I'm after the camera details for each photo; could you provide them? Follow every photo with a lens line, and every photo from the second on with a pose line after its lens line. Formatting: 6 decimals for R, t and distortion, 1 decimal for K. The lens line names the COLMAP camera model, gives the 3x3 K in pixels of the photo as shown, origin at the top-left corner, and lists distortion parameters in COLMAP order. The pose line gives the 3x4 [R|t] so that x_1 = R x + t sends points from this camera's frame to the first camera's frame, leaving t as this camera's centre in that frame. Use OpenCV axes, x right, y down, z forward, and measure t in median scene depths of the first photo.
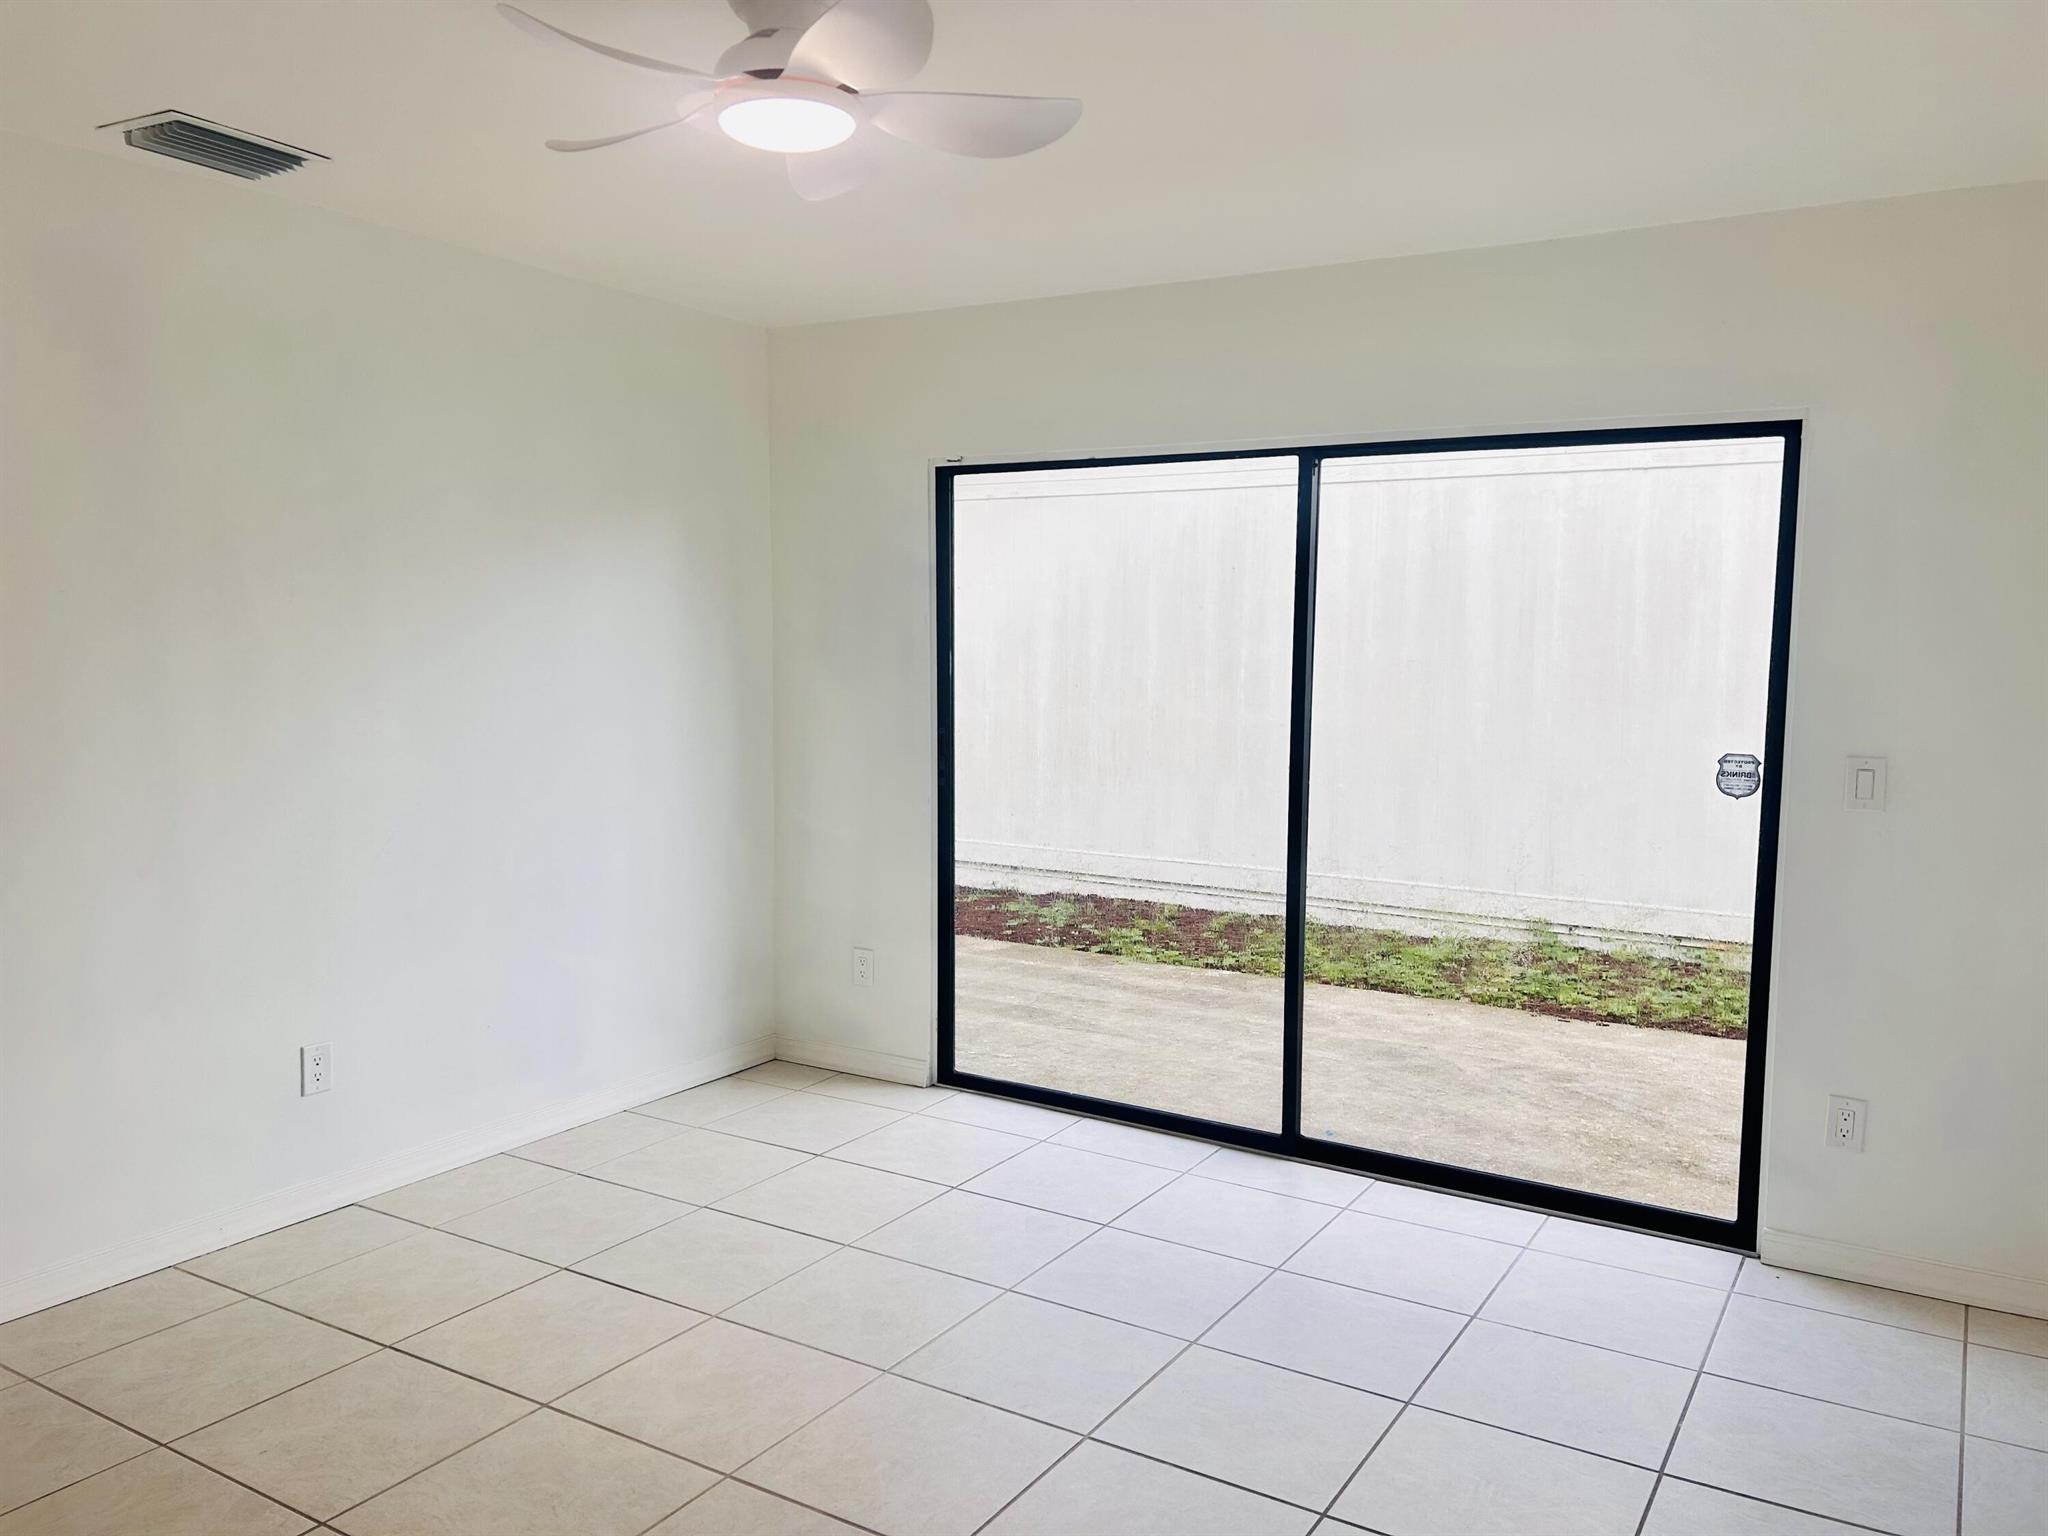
lens RADIAL K [[1544.2, 0, 1044.8], [0, 1544.2, 784.3], [0, 0, 1]] dist [0.059877, -0.066701]
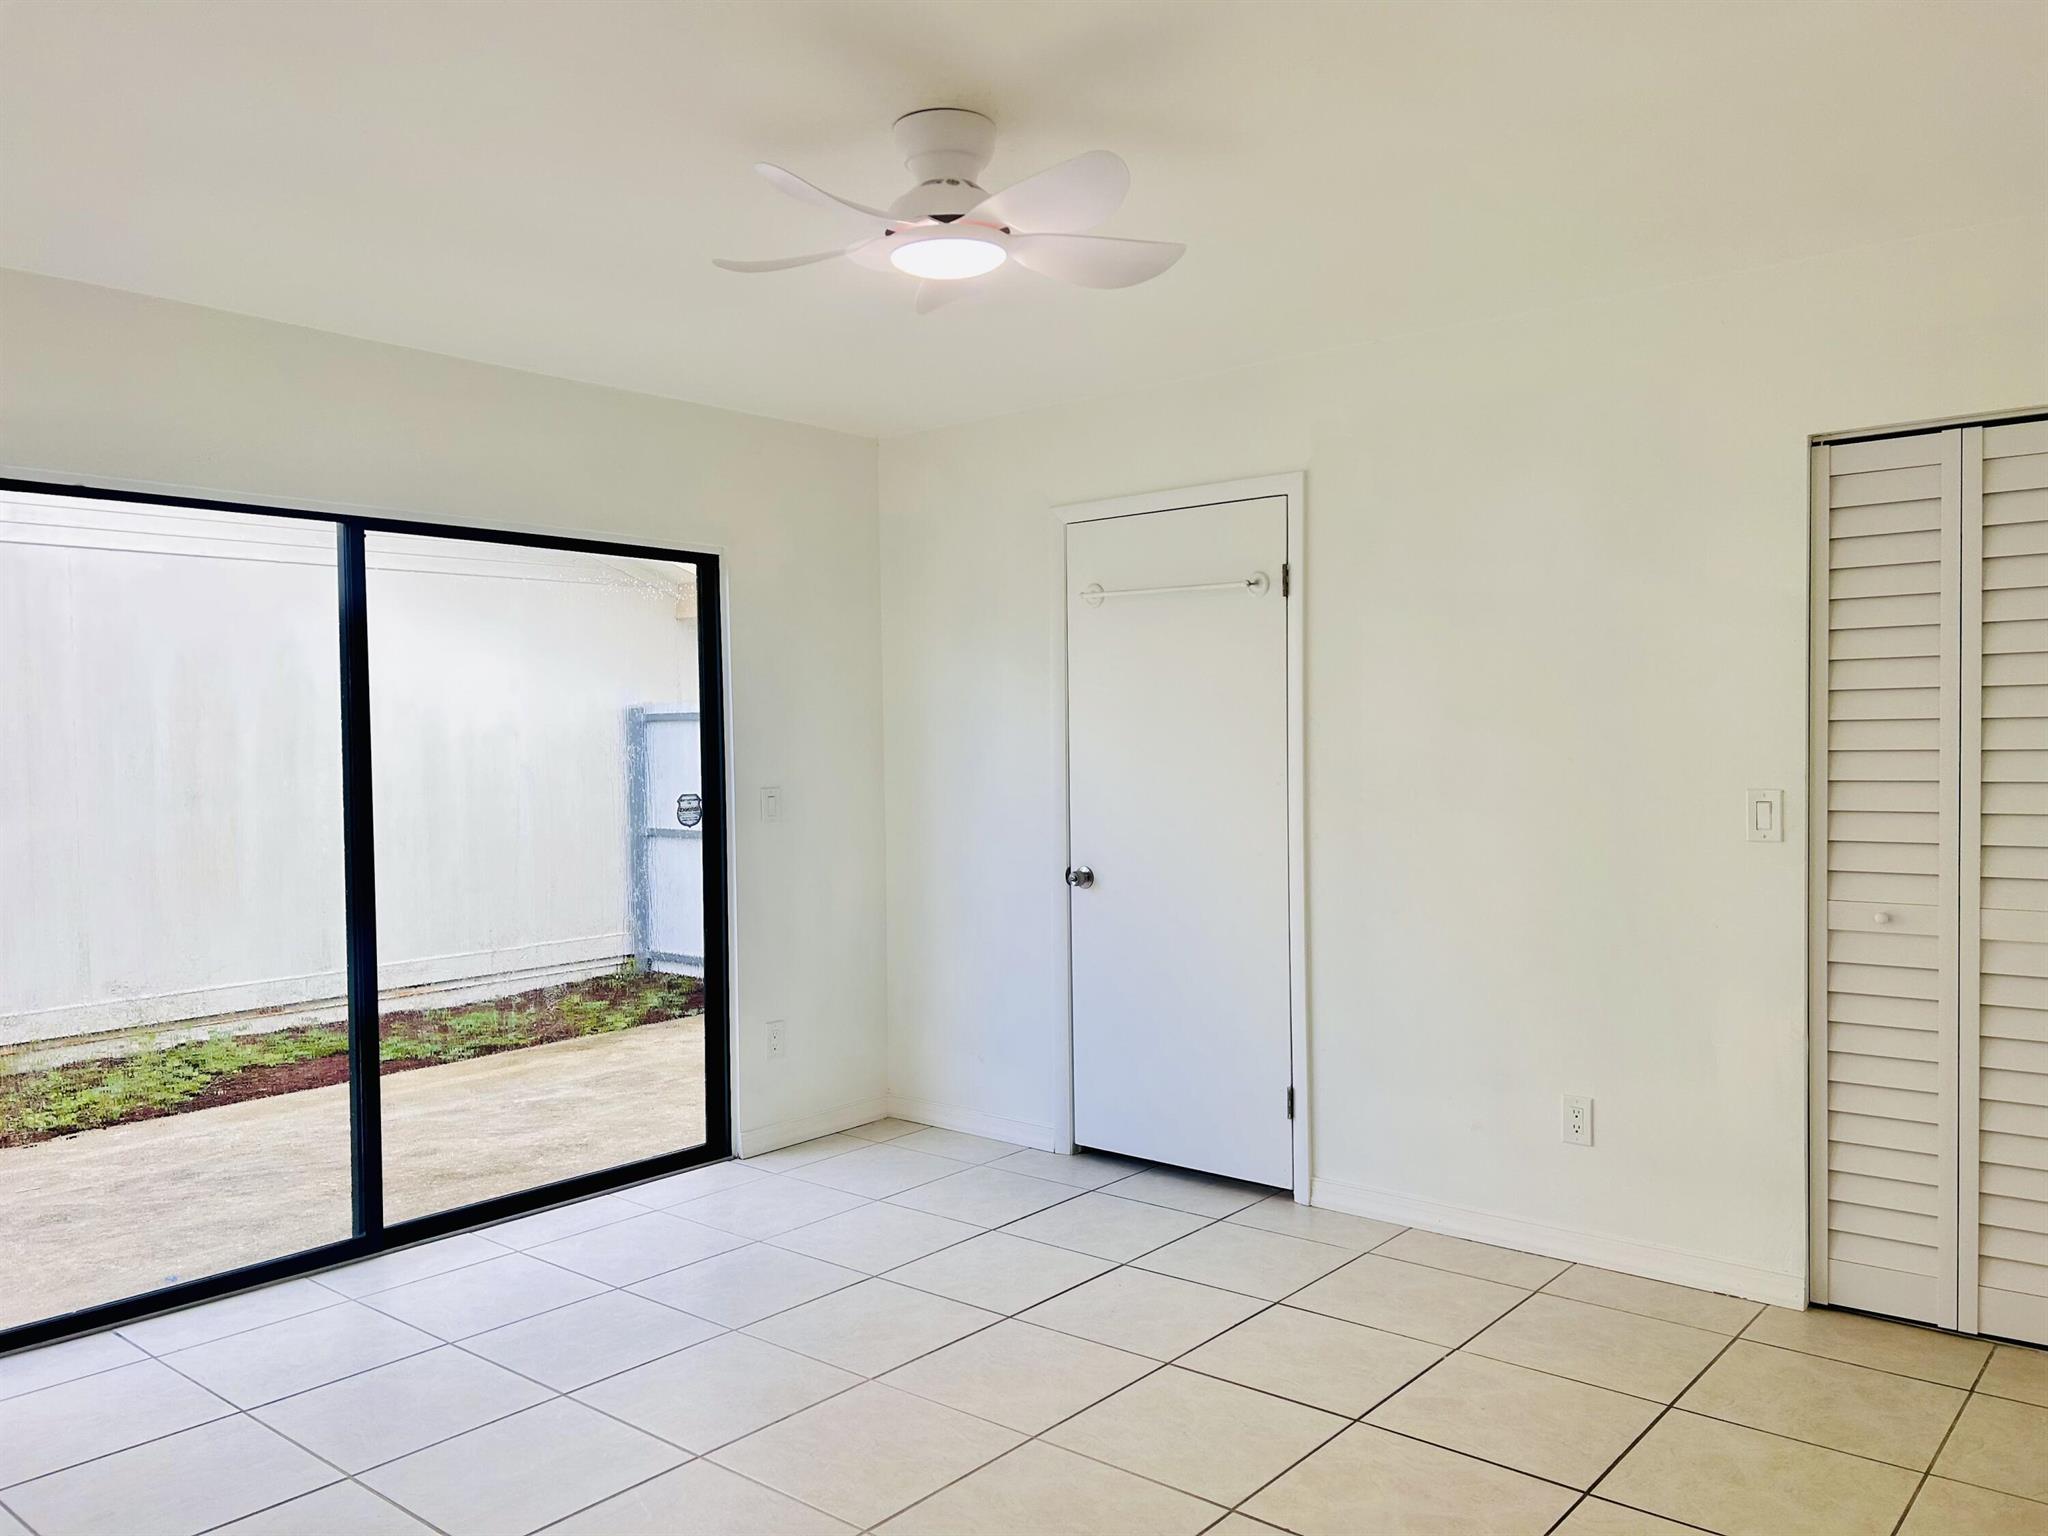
lens RADIAL K [[1544.2, 0, 1016.8], [0, 1544.2, 783.0], [0, 0, 1]] dist [0.059877, -0.066701]
pose [[0.155797, -0.048239, 0.986611, -0.704808], [0.109306, 0.993515, 0.031316, -0.033895], [-0.981723, 0.102963, 0.160059, 0.425695]]
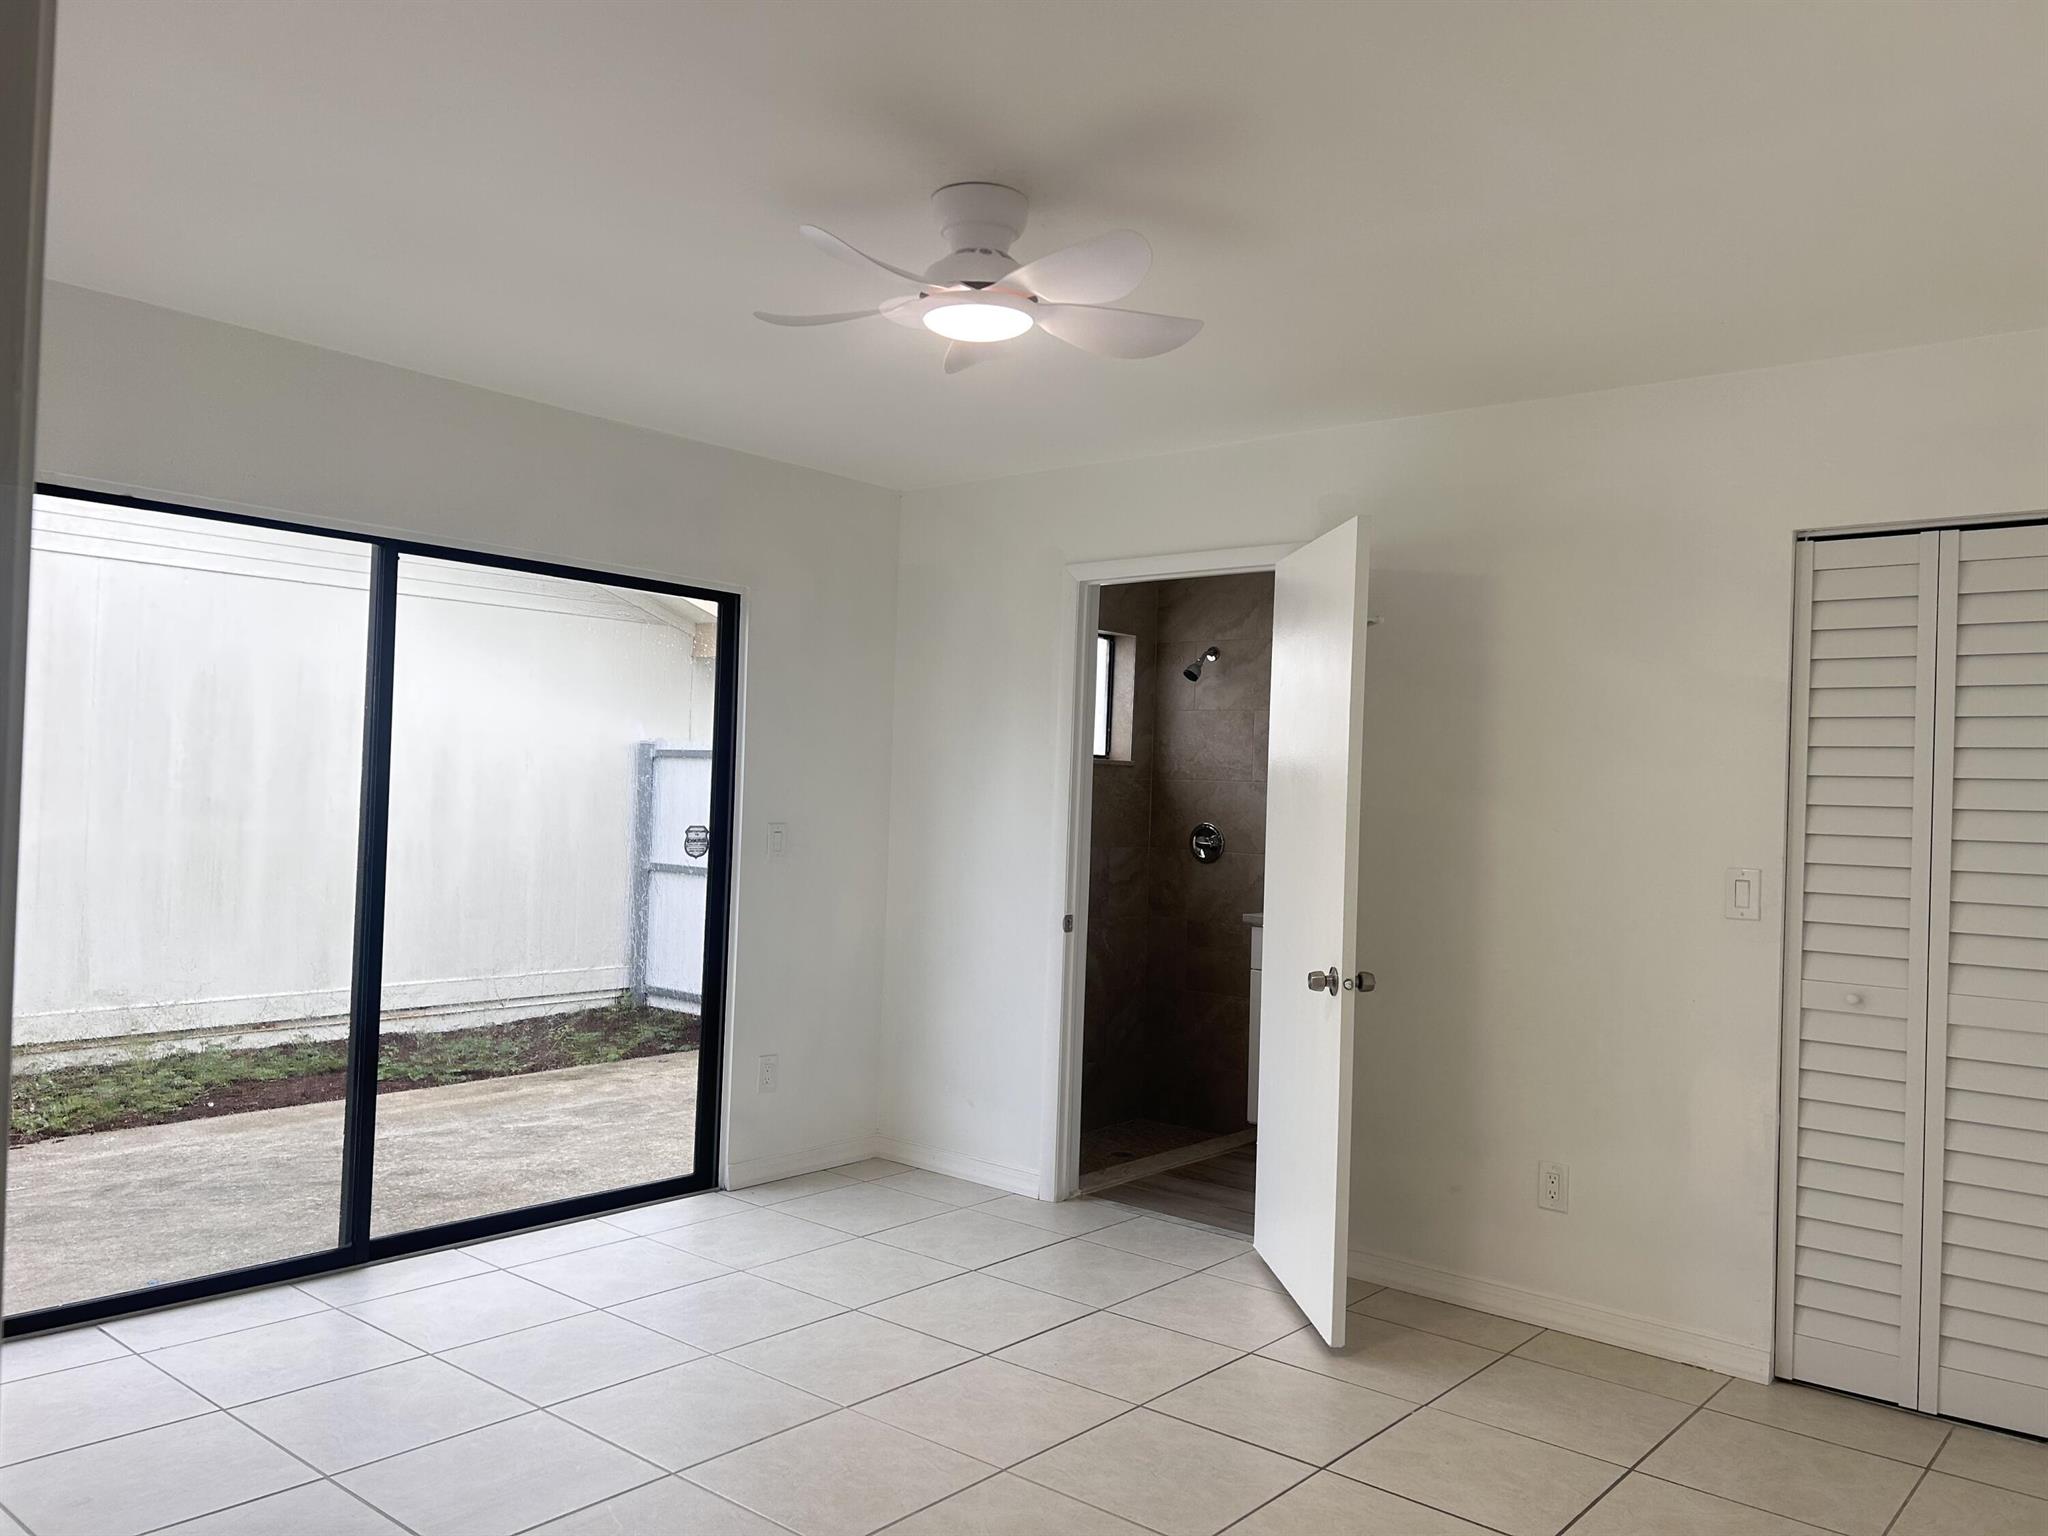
lens RADIAL K [[1544.2, 0, 1033.3], [0, 1544.2, 766.4], [0, 0, 1]] dist [0.059877, -0.066701]
pose [[0.149973, 0.007070, 0.988665, -0.728493], [0.060738, 0.998020, -0.016350, -0.026502], [-0.986823, 0.062502, 0.149247, 0.421382]]
